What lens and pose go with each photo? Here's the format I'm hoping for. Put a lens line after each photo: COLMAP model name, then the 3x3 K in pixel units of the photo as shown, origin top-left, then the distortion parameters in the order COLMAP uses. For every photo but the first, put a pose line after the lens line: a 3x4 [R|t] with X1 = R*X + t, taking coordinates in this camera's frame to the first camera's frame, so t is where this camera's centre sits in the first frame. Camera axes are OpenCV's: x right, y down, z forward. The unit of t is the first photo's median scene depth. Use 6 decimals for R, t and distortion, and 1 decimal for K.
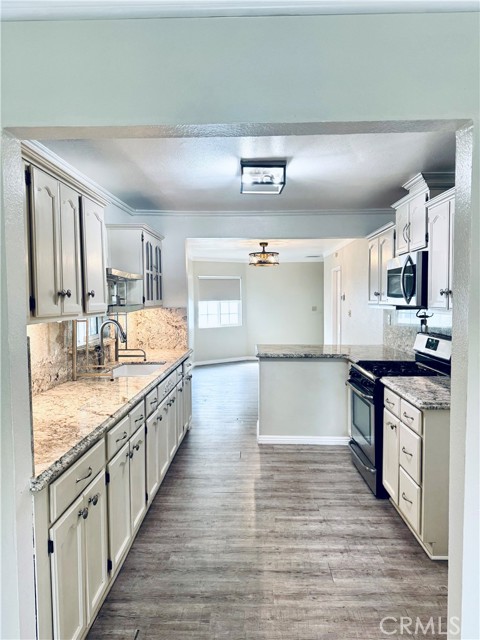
lens RADIAL K [[452.0, 0, 238.9], [0, 452.0, 321.0], [0, 0, 1]] dist [0.023180, -0.043741]
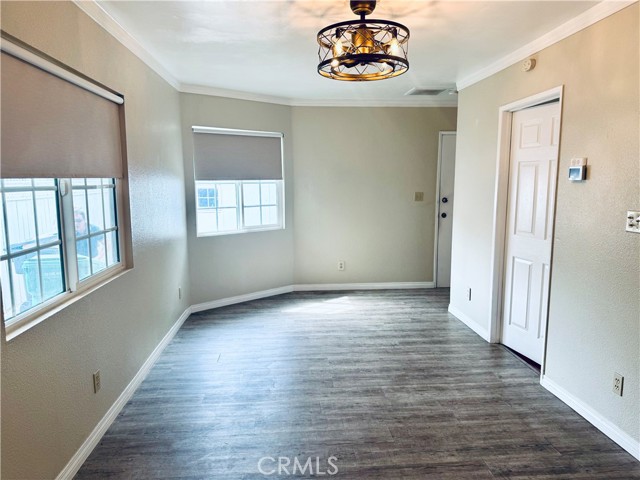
lens RADIAL K [[452.0, 0, 321.3], [0, 452.0, 239.7], [0, 0, 1]] dist [0.023180, -0.043741]
pose [[0.994686, -0.004565, 0.102855, -0.005795], [-0.003890, 0.996637, 0.081855, -0.019830], [-0.102883, -0.081820, 0.991323, 0.473274]]
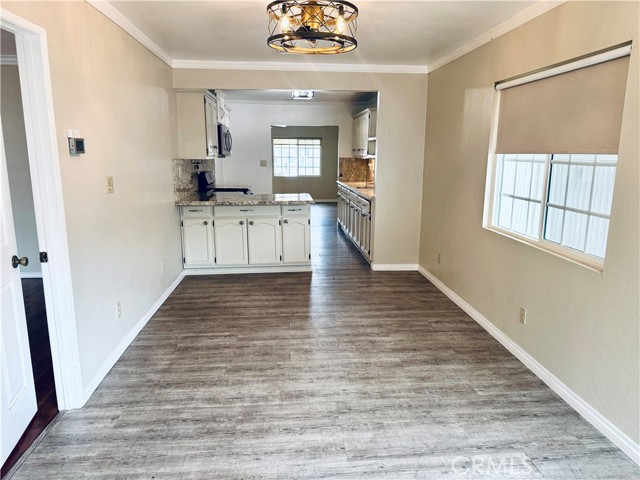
lens RADIAL K [[452.0, 0, 325.3], [0, 452.0, 238.4], [0, 0, 1]] dist [0.023180, -0.043741]
pose [[-0.993712, 0.024458, -0.109265, 0.150583], [-0.002304, 0.971177, 0.238350, -0.081592], [0.111946, 0.237103, -0.965013, 1.612701]]
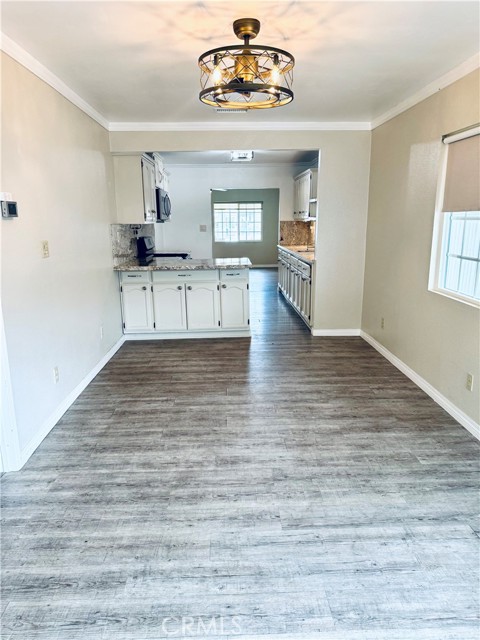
lens RADIAL K [[452.0, 0, 241.8], [0, 452.0, 320.4], [0, 0, 1]] dist [0.023180, -0.043741]
pose [[-0.998260, 0.030487, -0.050465, 0.139634], [0.015654, 0.962264, 0.271667, -0.073795], [0.056843, 0.270404, -0.961067, 1.597142]]
